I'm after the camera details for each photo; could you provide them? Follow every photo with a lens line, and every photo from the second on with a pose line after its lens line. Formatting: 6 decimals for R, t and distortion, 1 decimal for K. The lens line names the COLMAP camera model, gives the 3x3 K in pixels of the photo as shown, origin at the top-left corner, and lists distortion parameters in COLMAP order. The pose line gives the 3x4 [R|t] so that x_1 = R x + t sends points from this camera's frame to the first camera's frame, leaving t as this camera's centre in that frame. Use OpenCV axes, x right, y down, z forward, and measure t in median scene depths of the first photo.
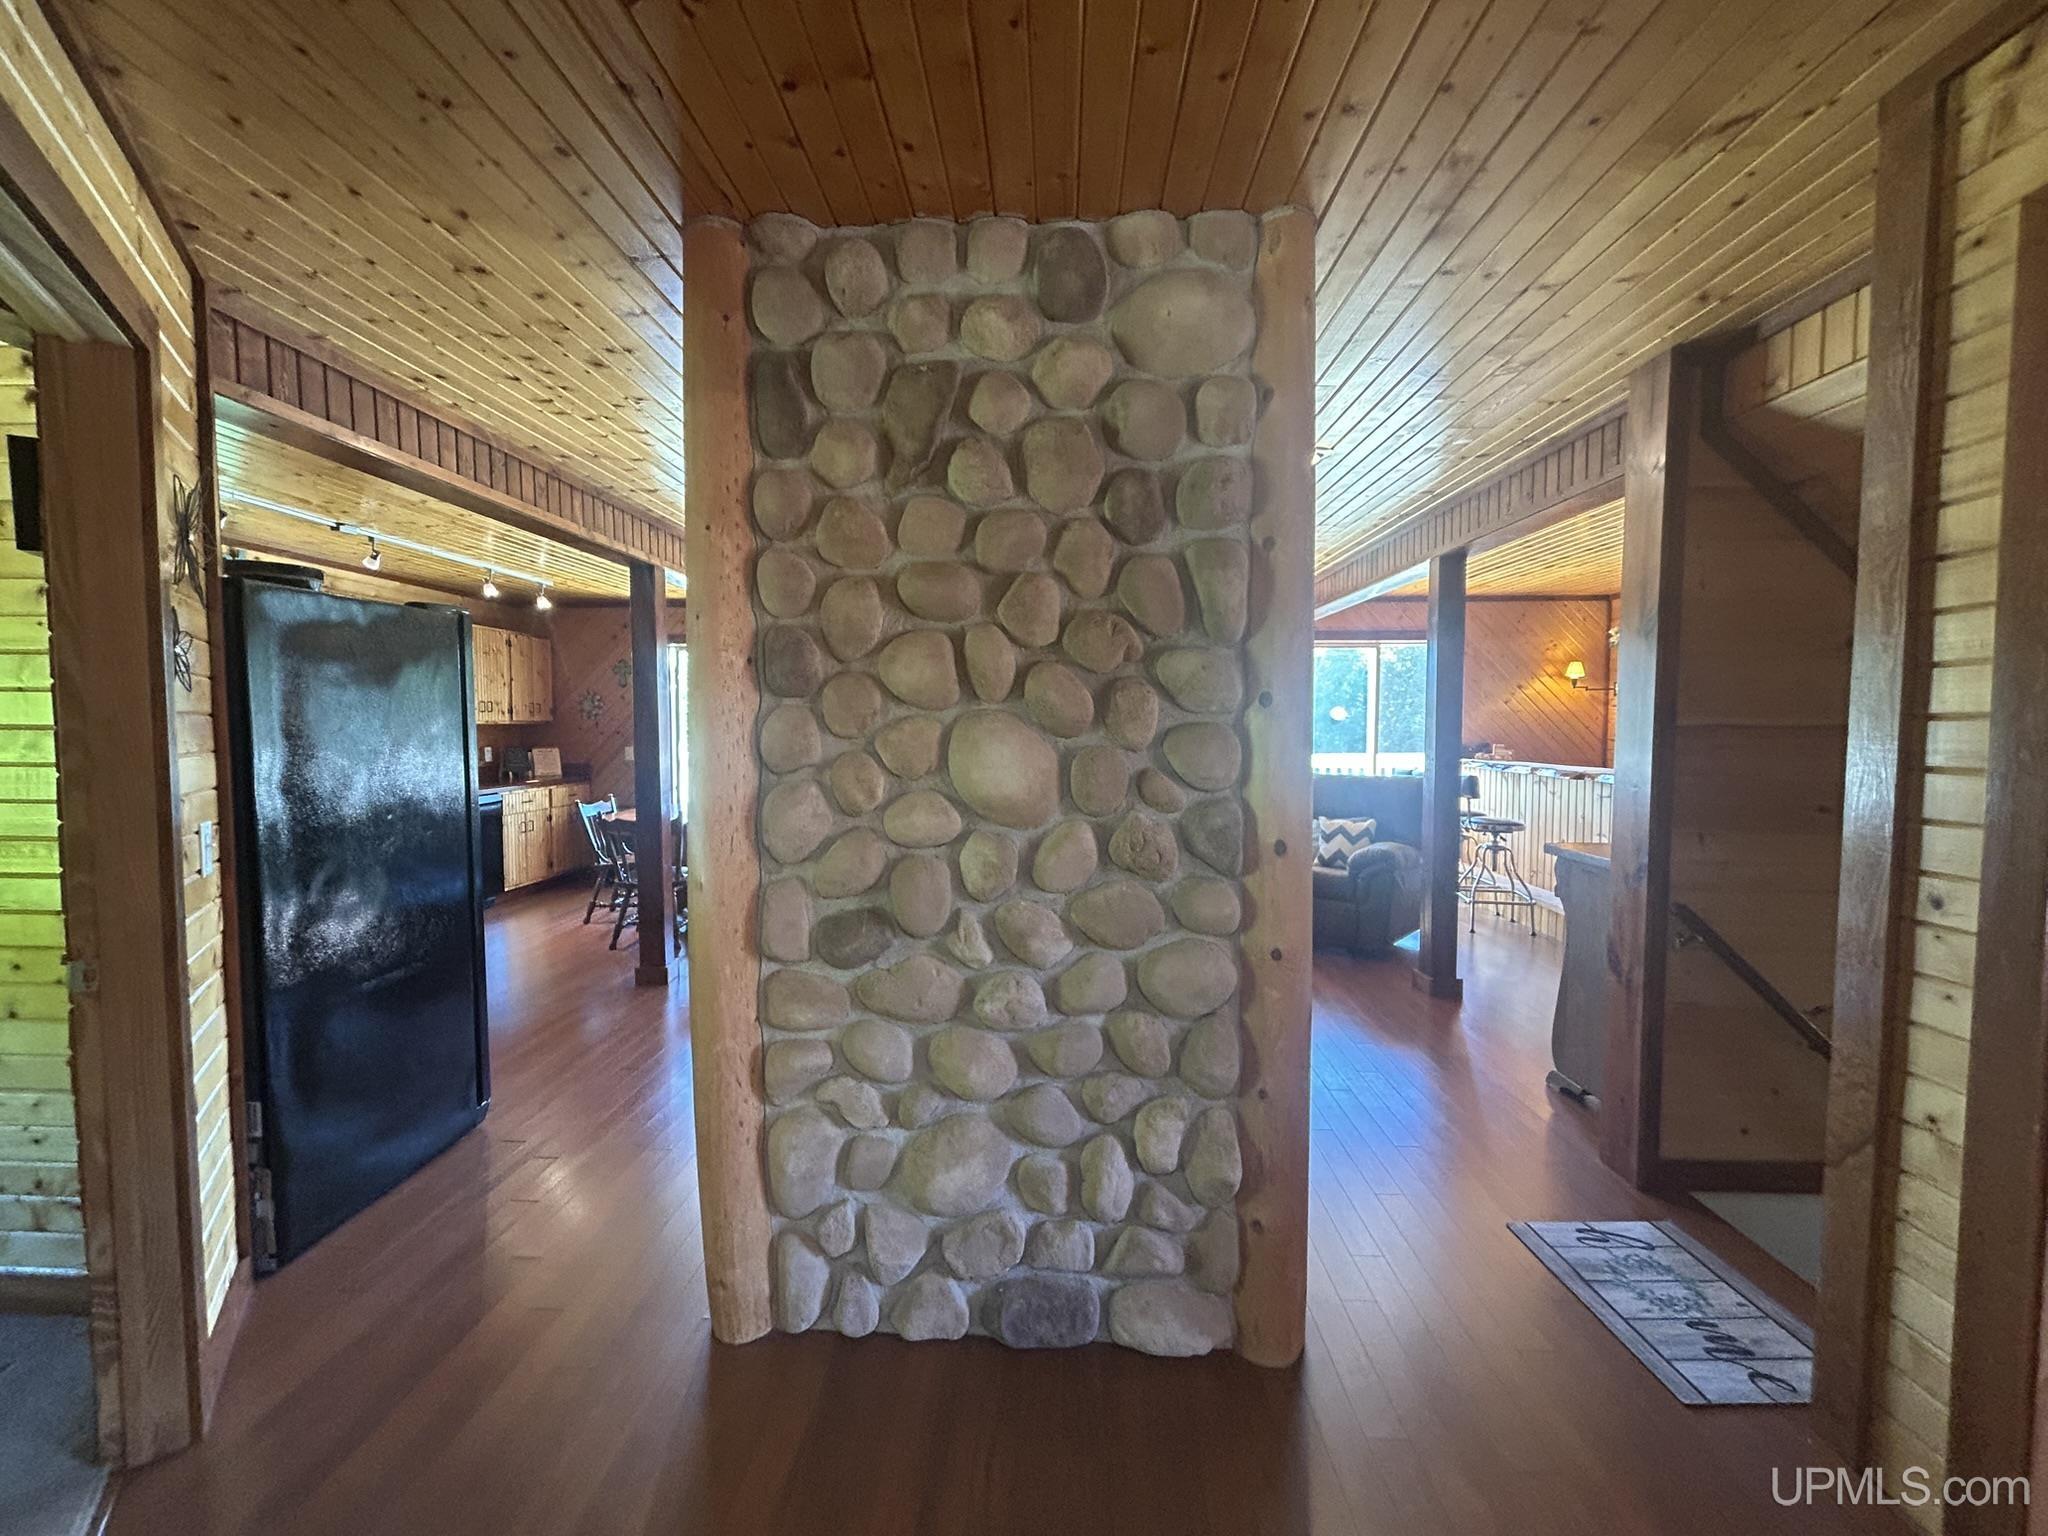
lens RADIAL K [[828.9, 0, 1018.1], [0, 828.9, 768.4], [0, 0, 1]] dist [0.002602, -0.001620]
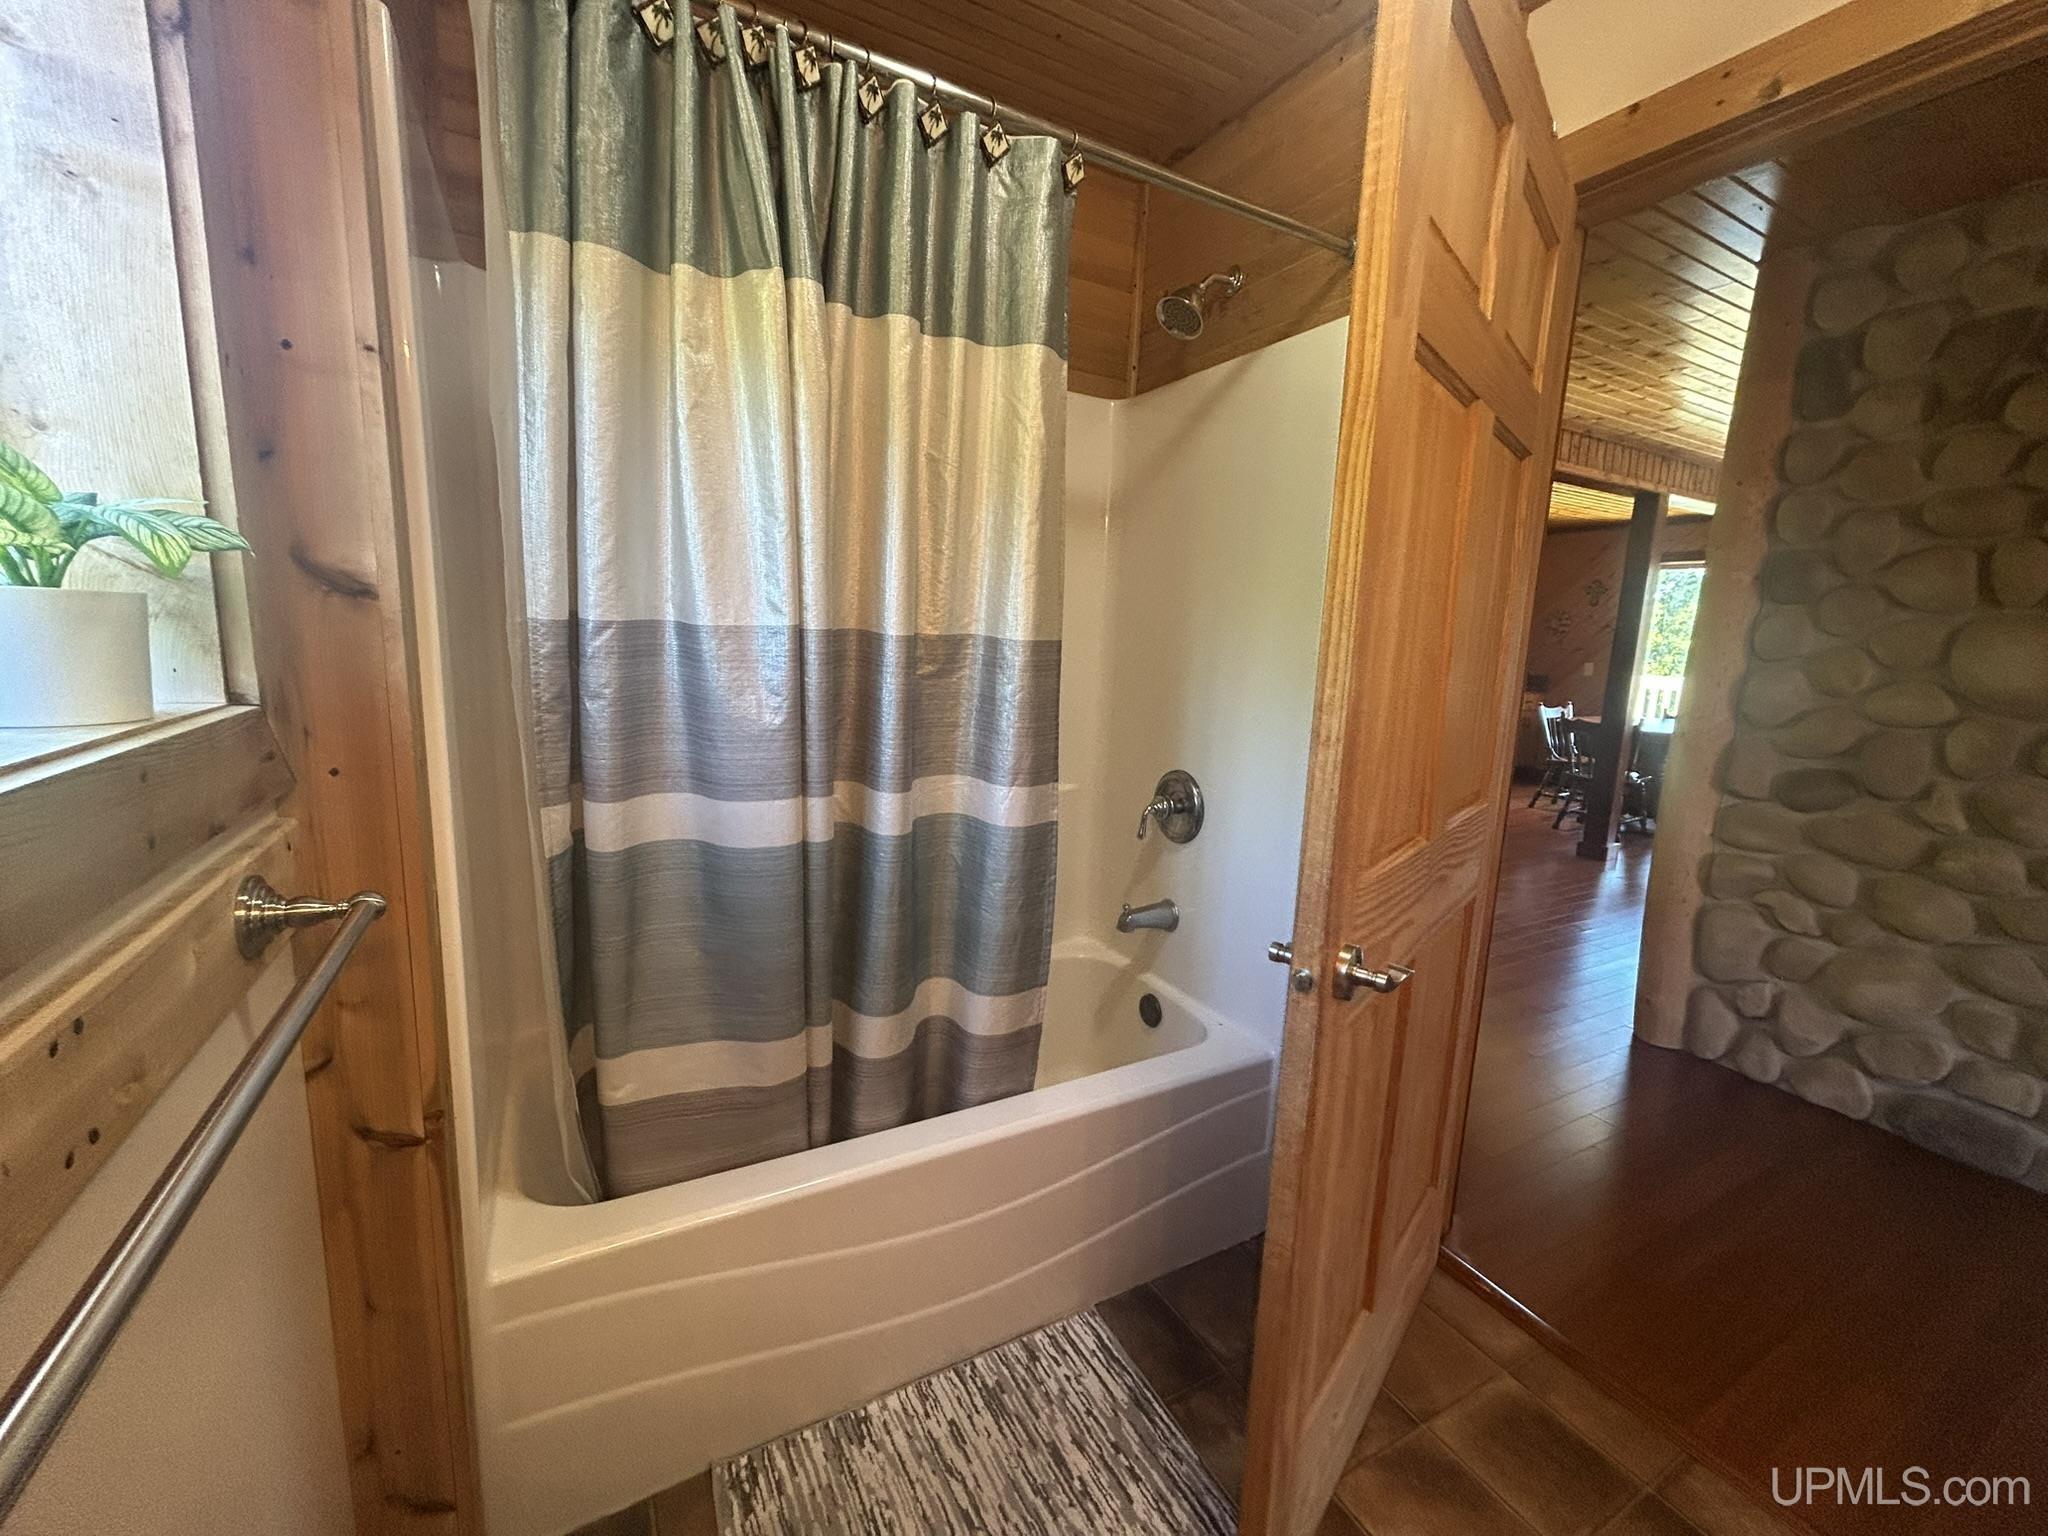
lens RADIAL K [[828.9, 0, 1013.0], [0, 828.9, 762.1], [0, 0, 1]] dist [0.002602, -0.001620]
pose [[0.521634, 0.156980, -0.838603, 0.233753], [-0.088098, 0.987583, 0.130069, 0.101341], [0.848609, 0.006031, 0.528987, -0.769820]]
